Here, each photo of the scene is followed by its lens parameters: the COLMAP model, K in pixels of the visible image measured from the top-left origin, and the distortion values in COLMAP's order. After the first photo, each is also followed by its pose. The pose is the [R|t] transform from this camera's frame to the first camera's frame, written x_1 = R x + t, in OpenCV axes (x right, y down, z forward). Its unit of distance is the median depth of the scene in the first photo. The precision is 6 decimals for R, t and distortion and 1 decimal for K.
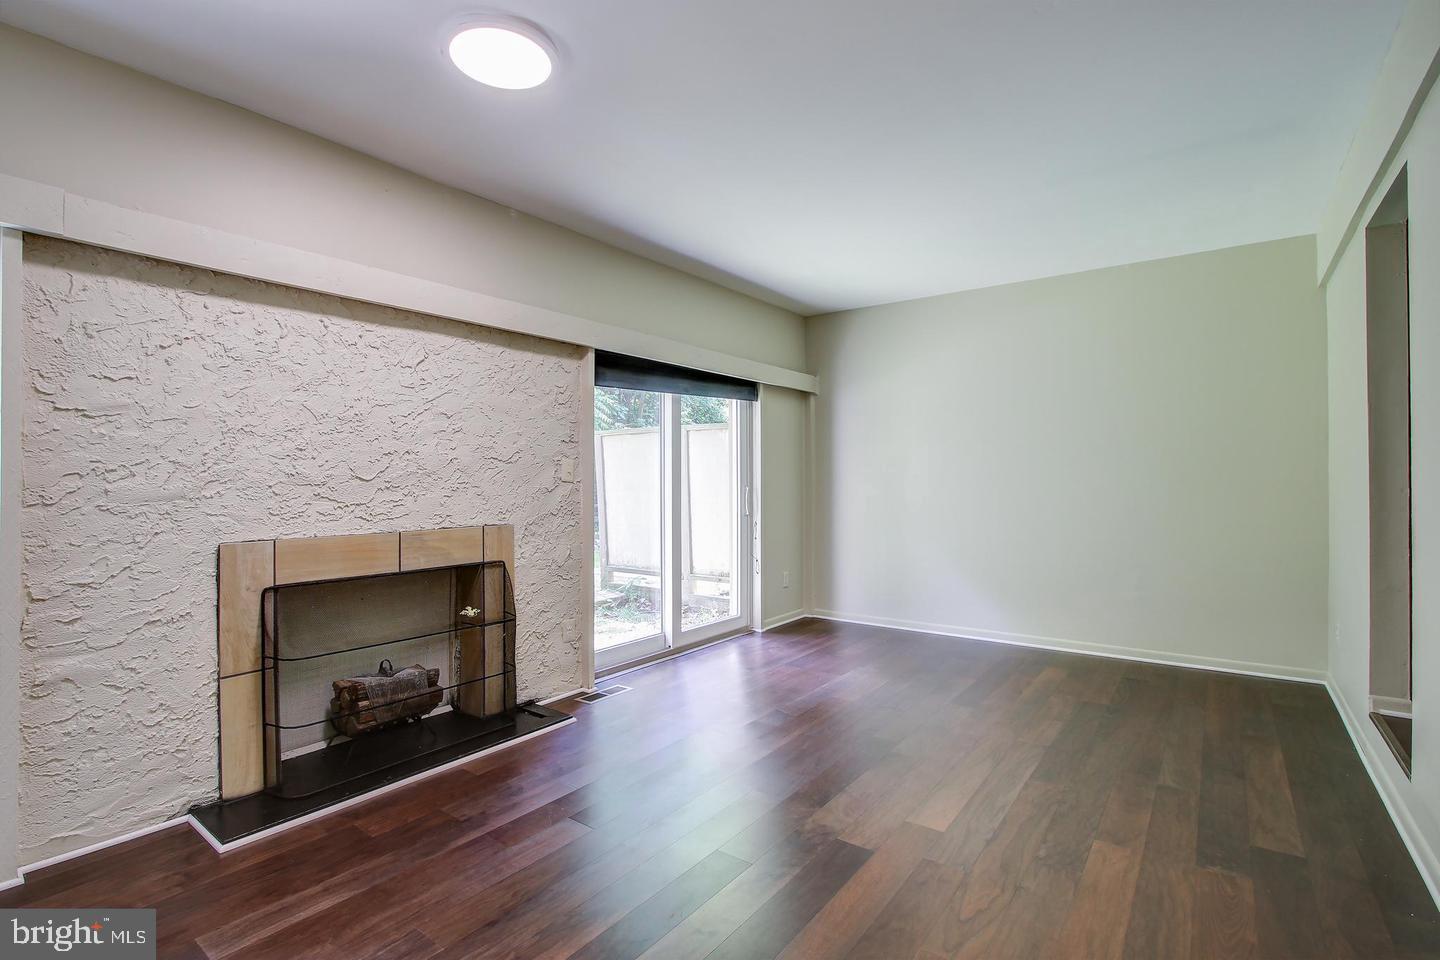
lens RADIAL K [[667.2, 0, 705.5], [0, 667.2, 483.0], [0, 0, 1]] dist [-0.015764, 0.000649]
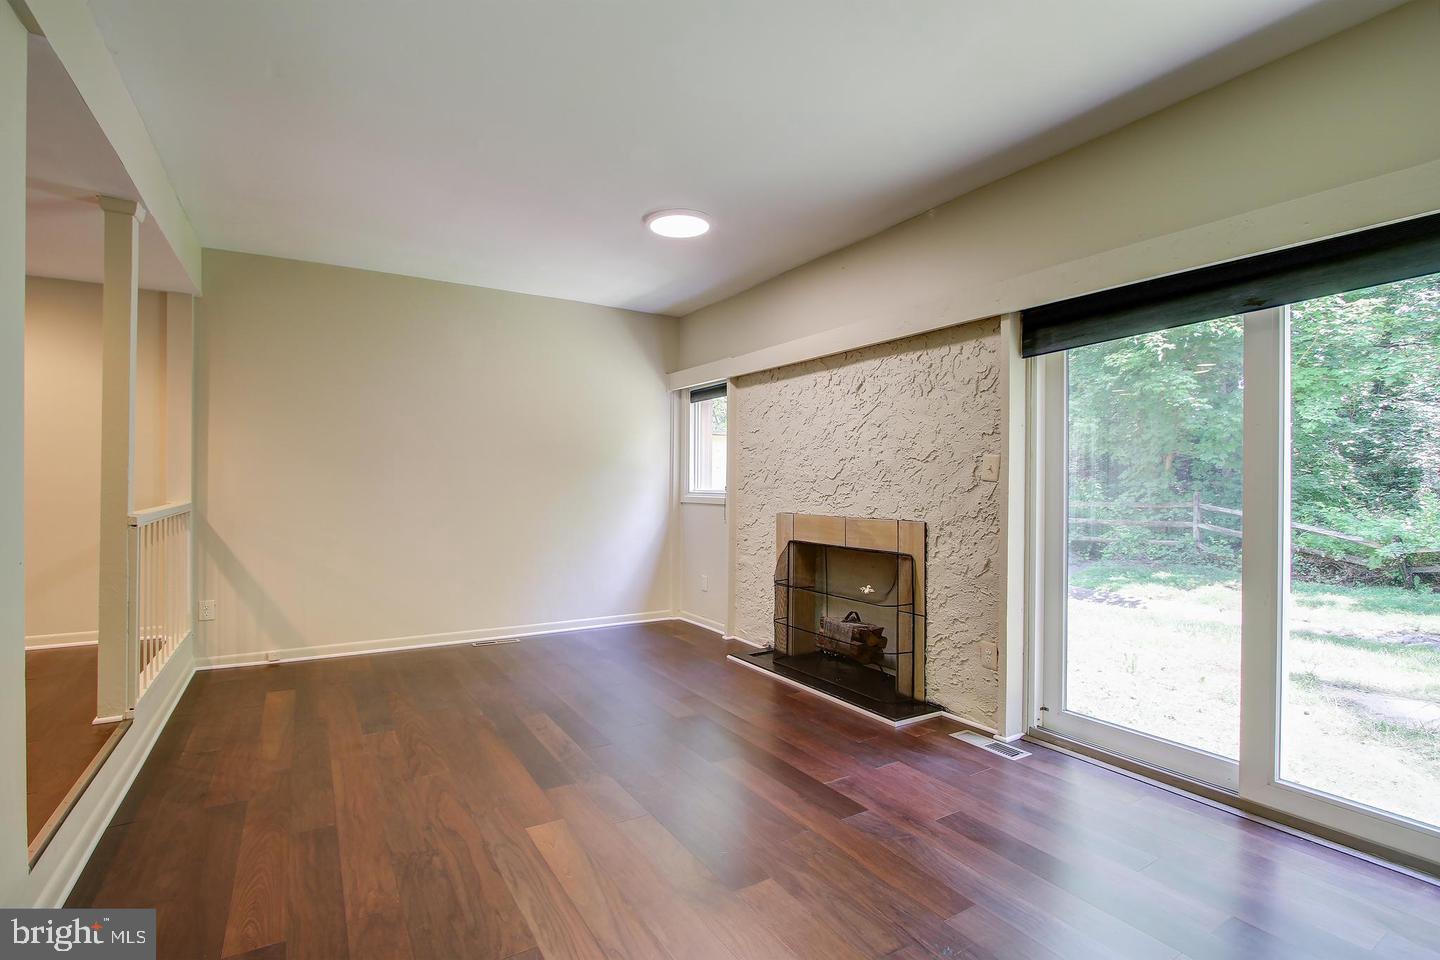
lens RADIAL K [[667.2, 0, 705.5], [0, 667.2, 483.0], [0, 0, 1]] dist [-0.015764, 0.000649]
pose [[-0.354110, 0.005952, -0.935185, 0.821021], [-0.003644, 0.999963, 0.007744, -0.004691], [0.935197, 0.006150, -0.354076, 1.100052]]
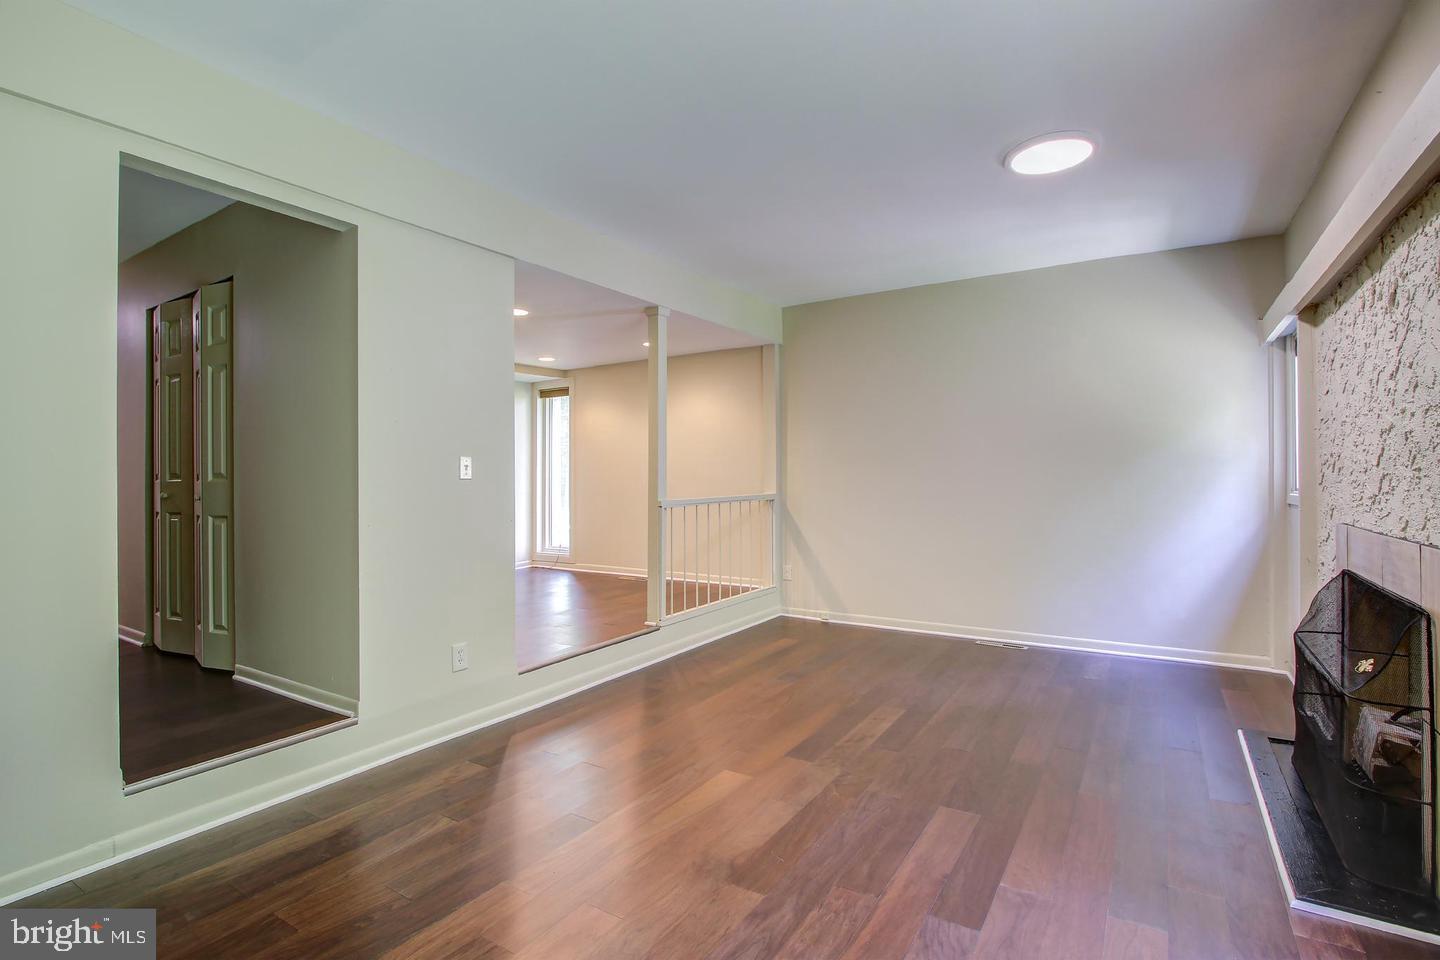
lens RADIAL K [[686.0, 0, 720.0], [0, 686.0, 480.0], [0, 0, 1]] dist [-0.020445, 0.000069]
pose [[-0.993890, 0.013030, -0.109604, 0.332593], [0.012357, 0.999900, 0.006818, -0.003512], [0.109682, 0.005422, -0.993952, 1.524257]]
